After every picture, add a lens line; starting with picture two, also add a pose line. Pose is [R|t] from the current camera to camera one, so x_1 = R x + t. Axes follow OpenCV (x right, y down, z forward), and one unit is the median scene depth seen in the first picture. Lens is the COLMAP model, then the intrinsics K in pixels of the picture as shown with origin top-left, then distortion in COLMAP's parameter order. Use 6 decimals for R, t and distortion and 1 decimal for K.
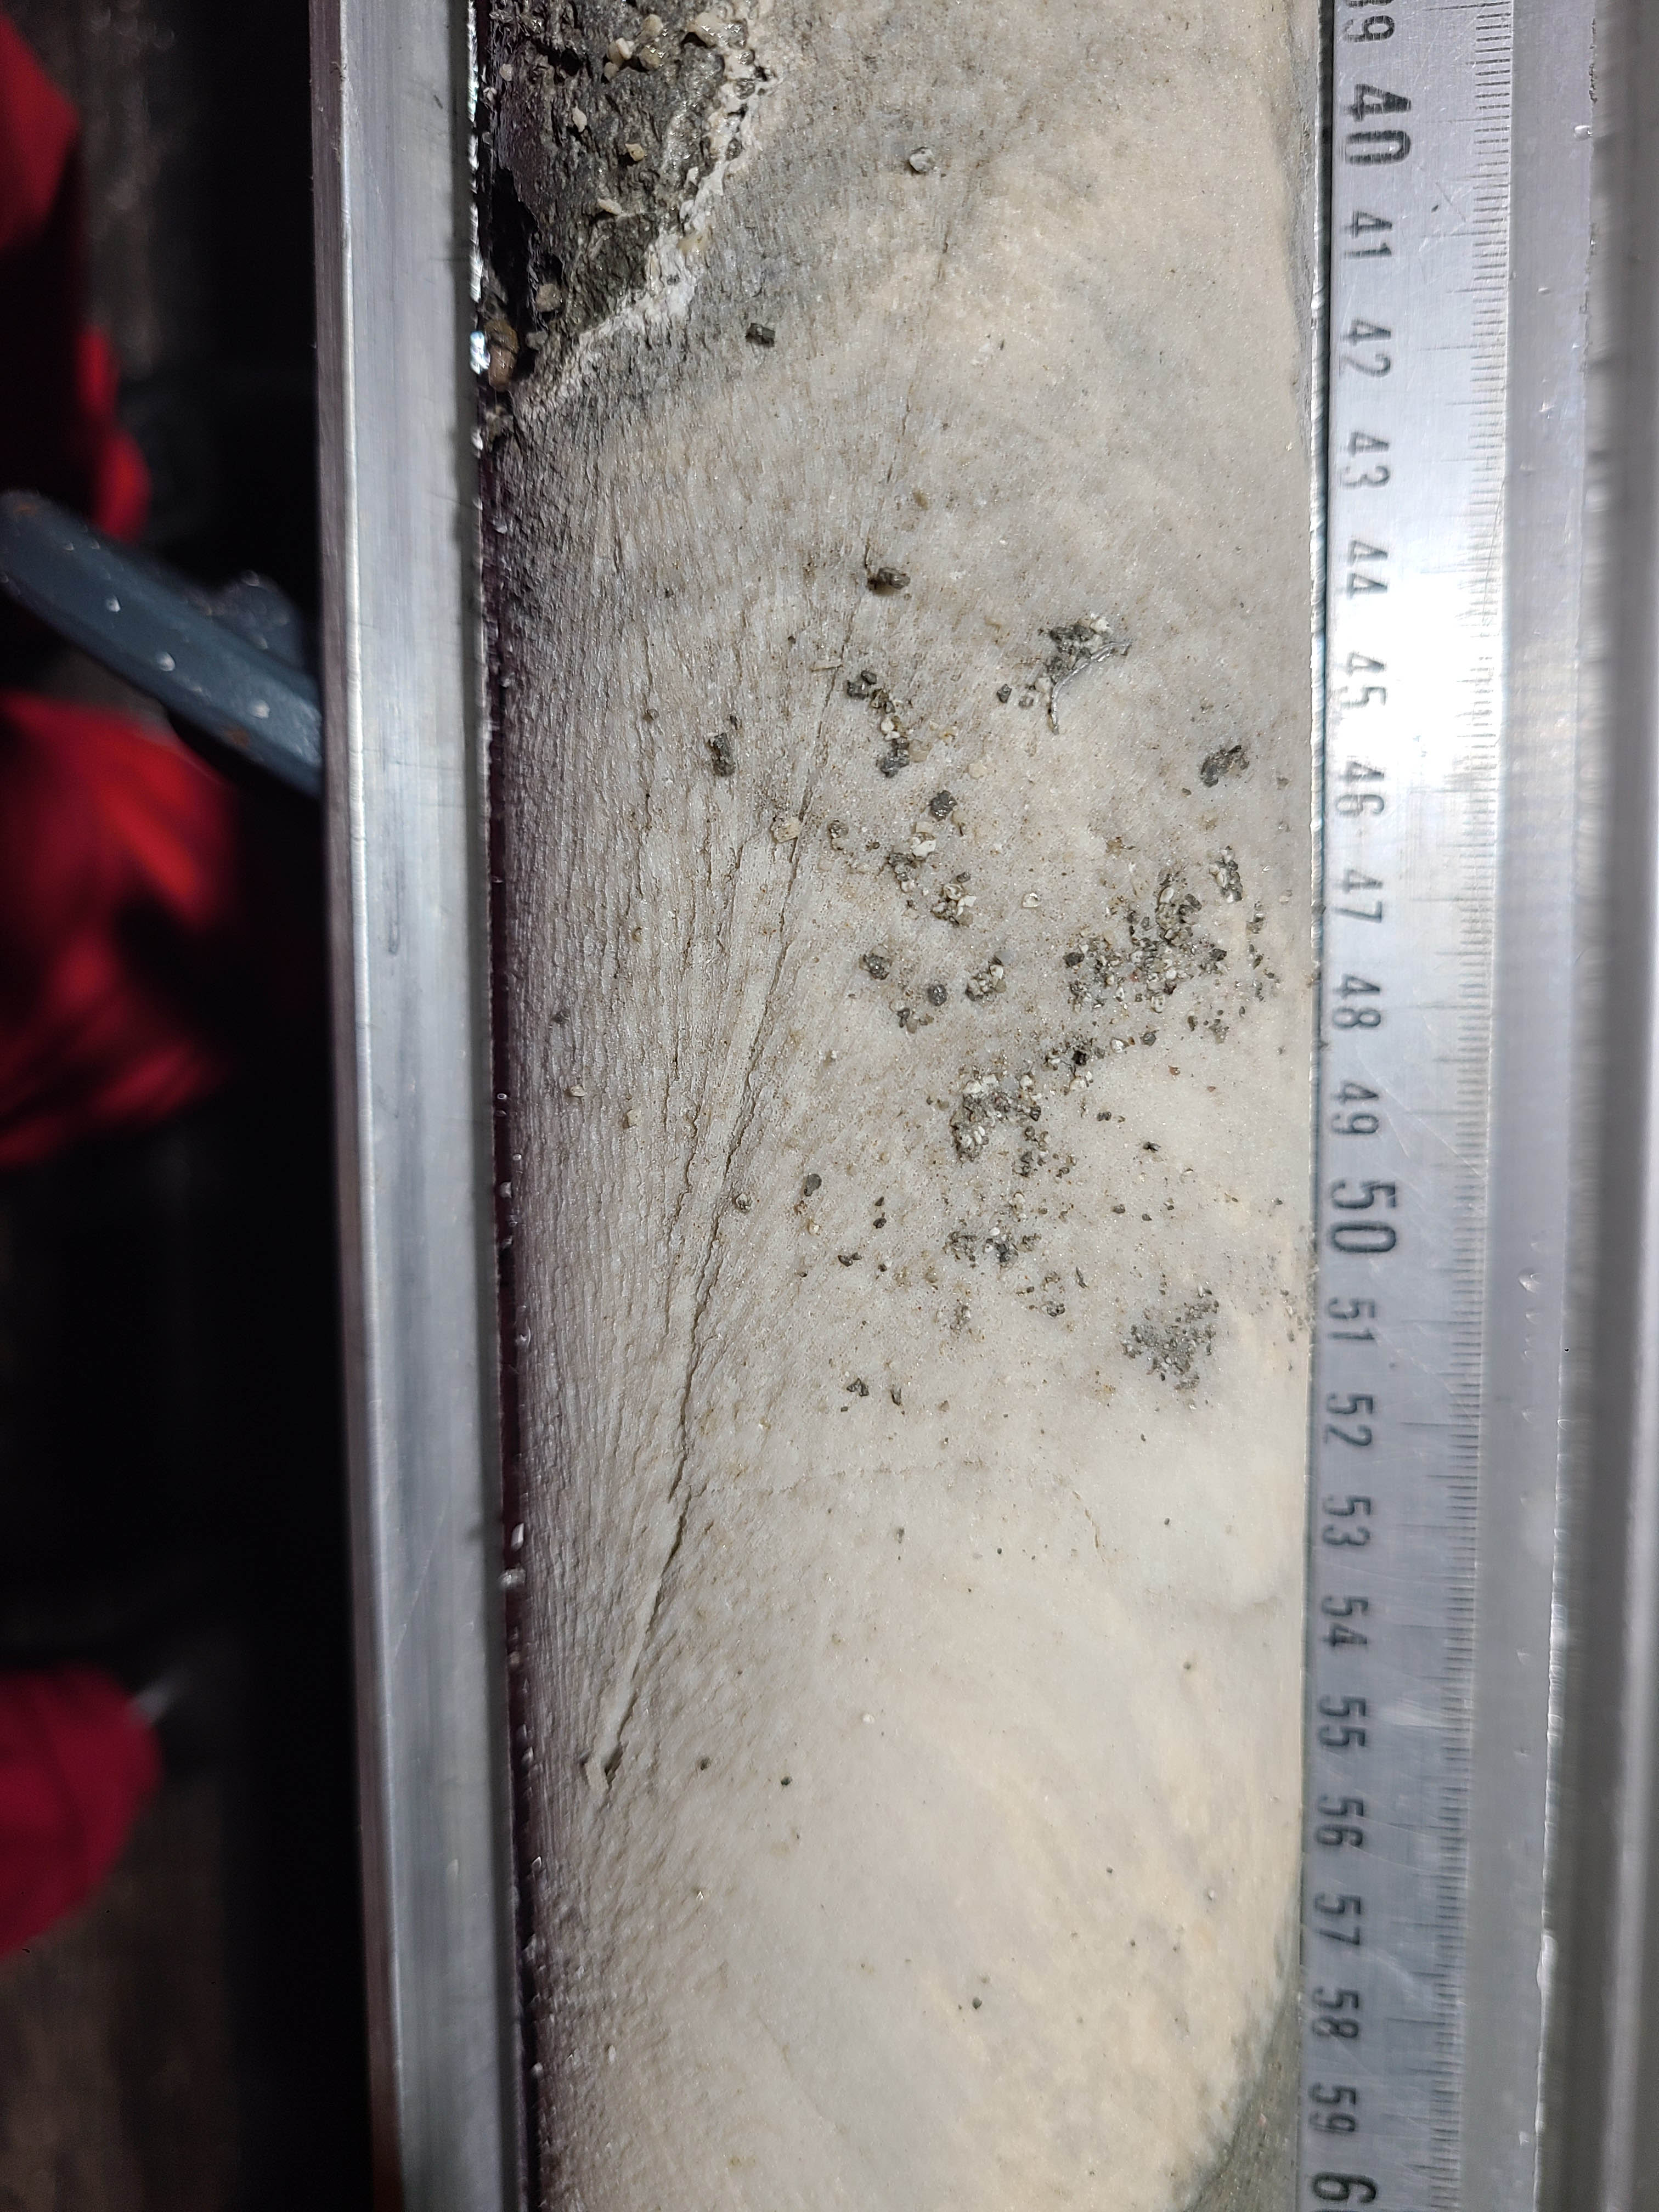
lens RADIAL K [[1691.2, 0, 829.5], [0, 1691.2, 1106.0], [0, 0, 1]] dist [-0.025977, 0.007468]
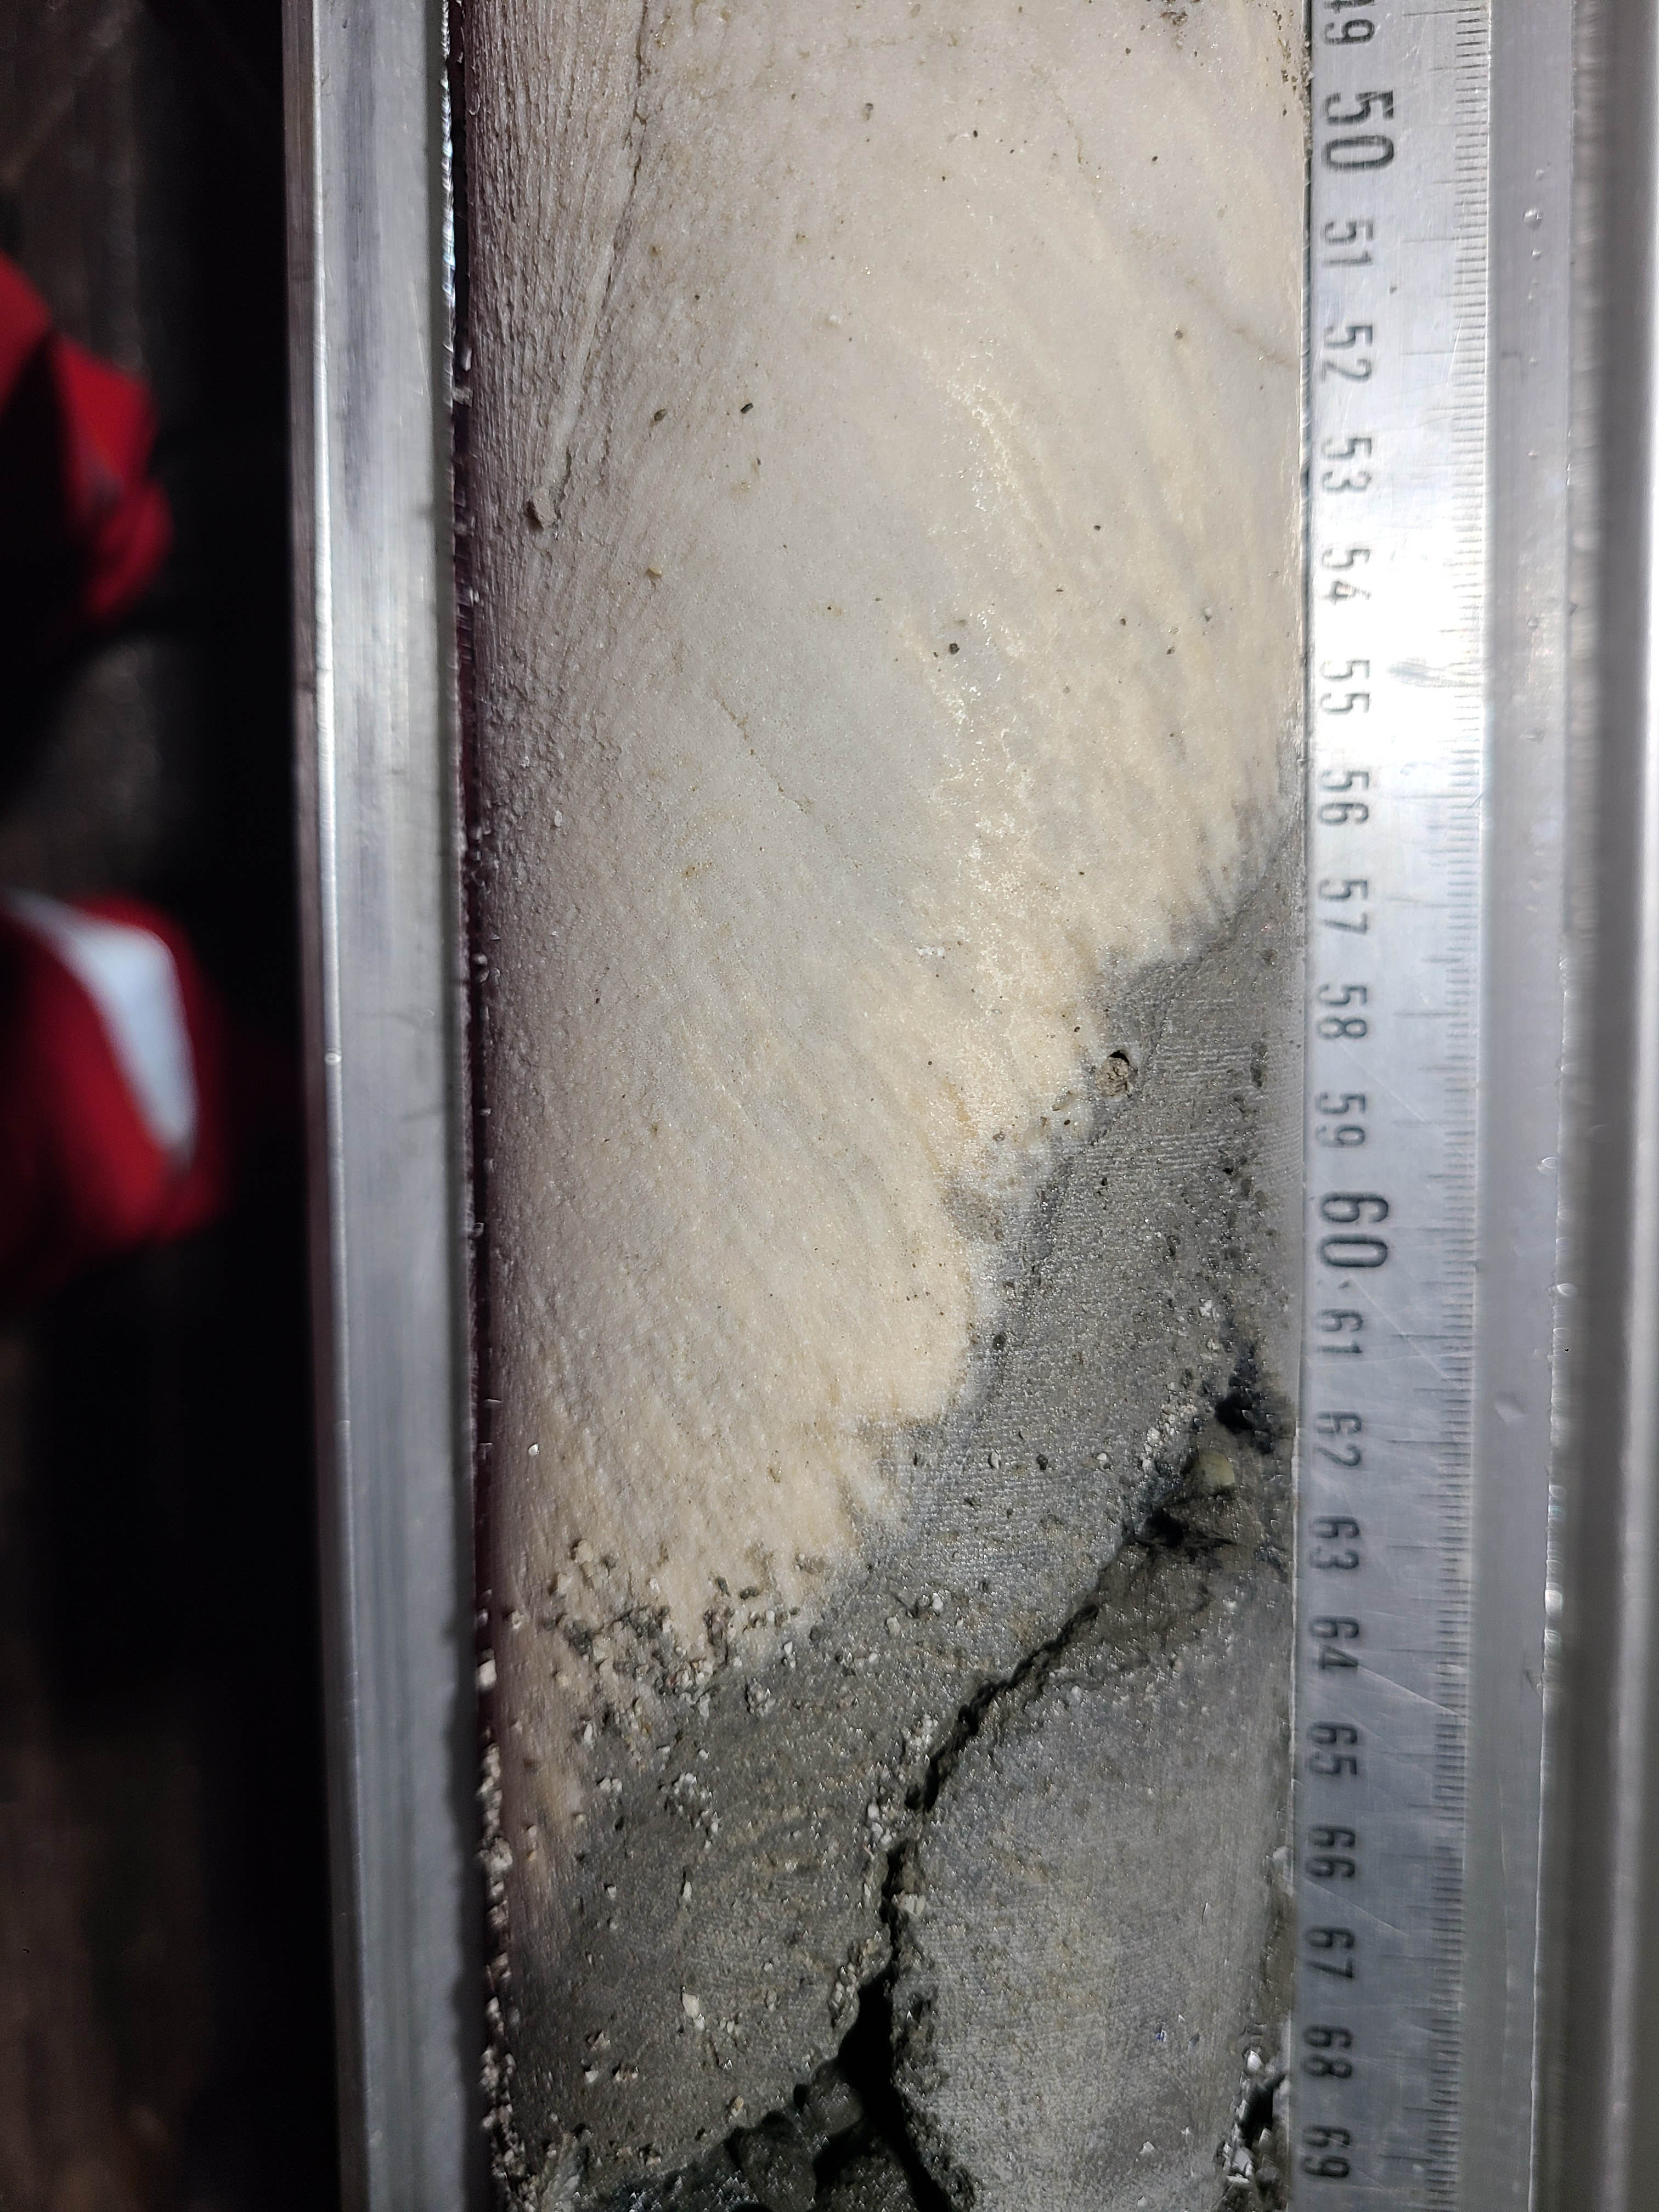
lens RADIAL K [[1680.4, 0, 821.5], [0, 1680.4, 1094.9], [0, 0, 1]] dist [-0.025210, 0.006879]
pose [[0.999999, 0.001153, 0.001080, 0.014764], [-0.001125, 0.999682, -0.025200, 0.791728], [-0.001108, 0.025199, 0.999682, 0.090550]]
